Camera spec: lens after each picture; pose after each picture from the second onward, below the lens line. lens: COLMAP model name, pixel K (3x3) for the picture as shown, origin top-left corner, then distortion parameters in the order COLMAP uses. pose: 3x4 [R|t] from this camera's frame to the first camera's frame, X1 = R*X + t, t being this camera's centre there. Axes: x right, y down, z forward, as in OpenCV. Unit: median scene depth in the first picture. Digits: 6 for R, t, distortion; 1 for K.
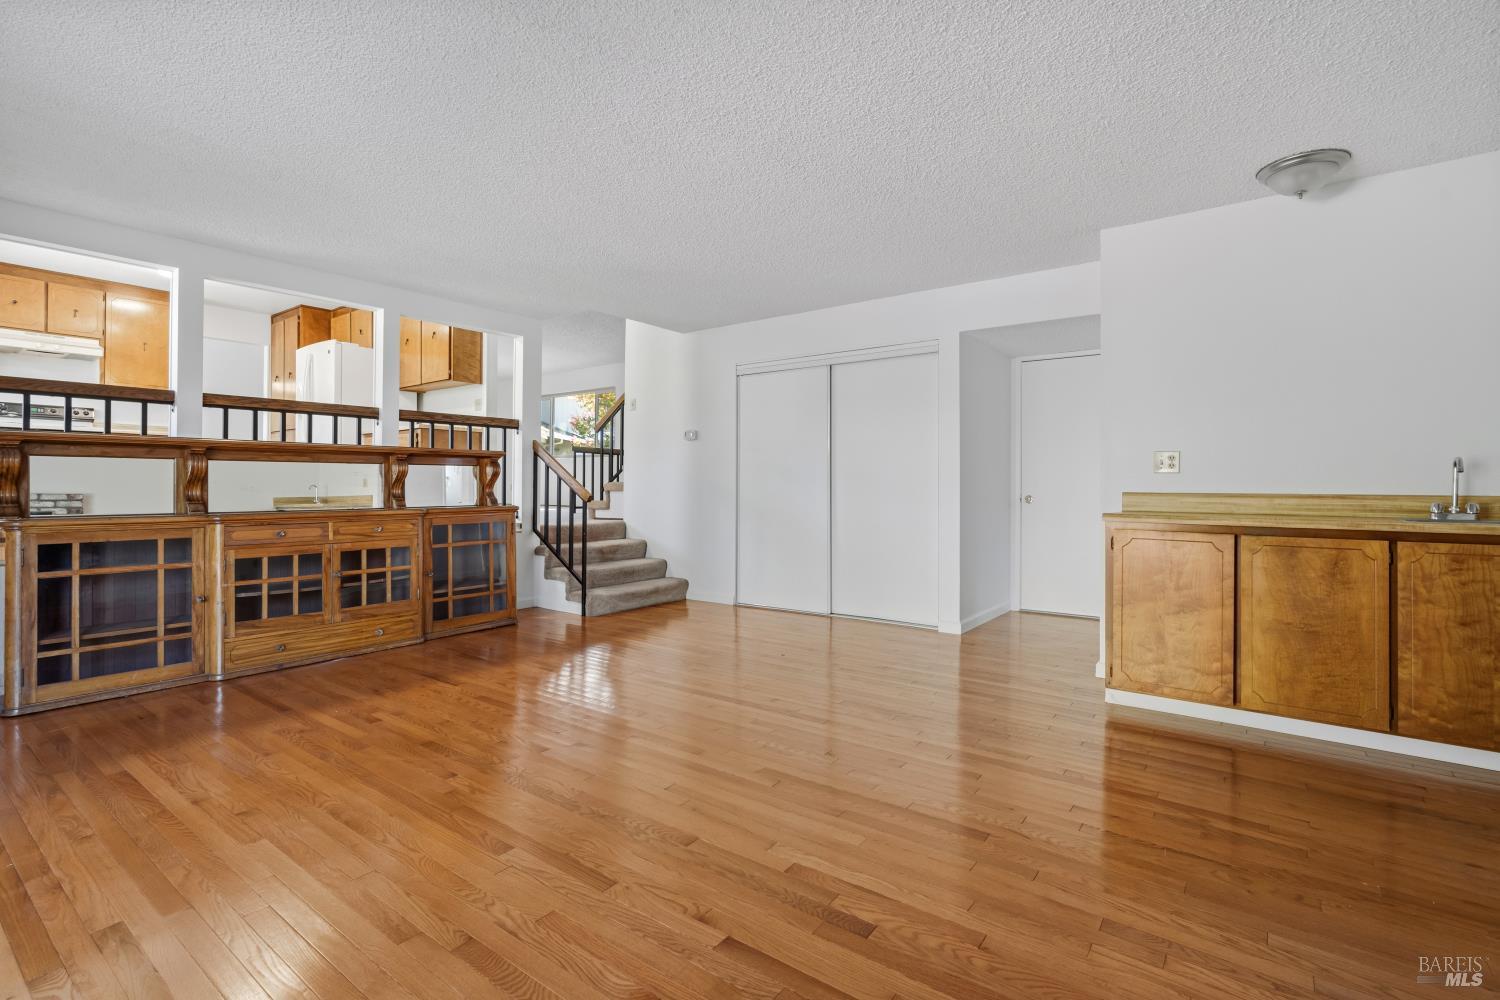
lens RADIAL K [[691.6, 0, 751.8], [0, 691.6, 476.9], [0, 0, 1]] dist [-0.000438, -0.000085]
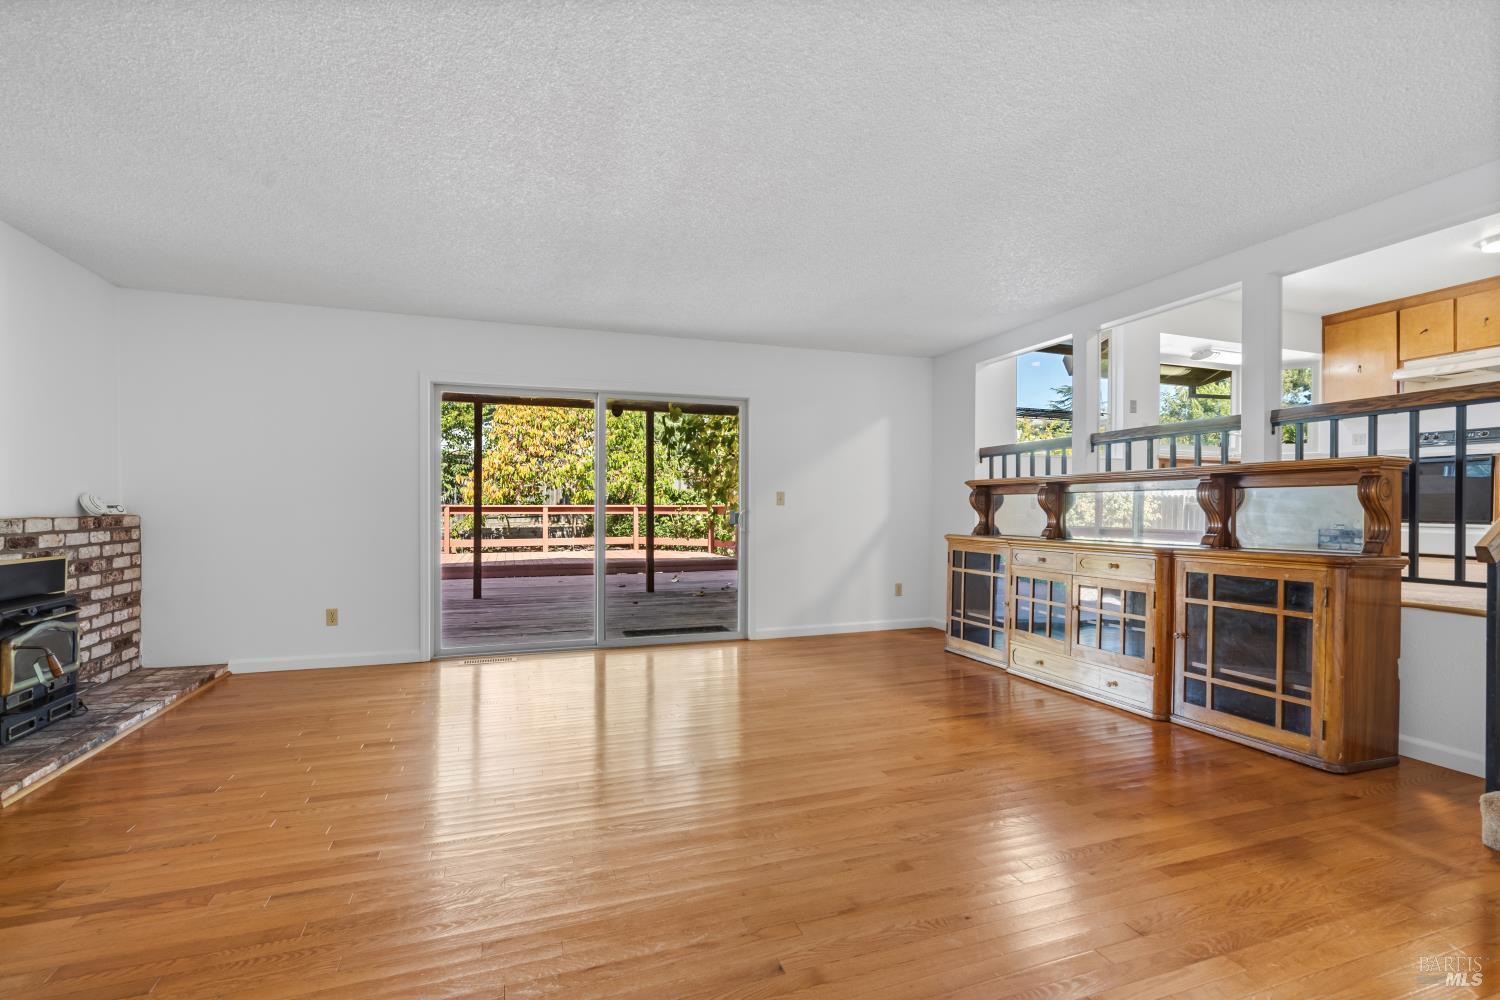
lens RADIAL K [[679.0, 0, 749.3], [0, 679.0, 508.1], [0, 0, 1]] dist [0.002552, 0.000559]
pose [[-0.541681, -0.001695, -0.840582, 0.277958], [0.006913, 0.999955, -0.006471, 0.002214], [0.840555, -0.009316, -0.541645, 0.694210]]
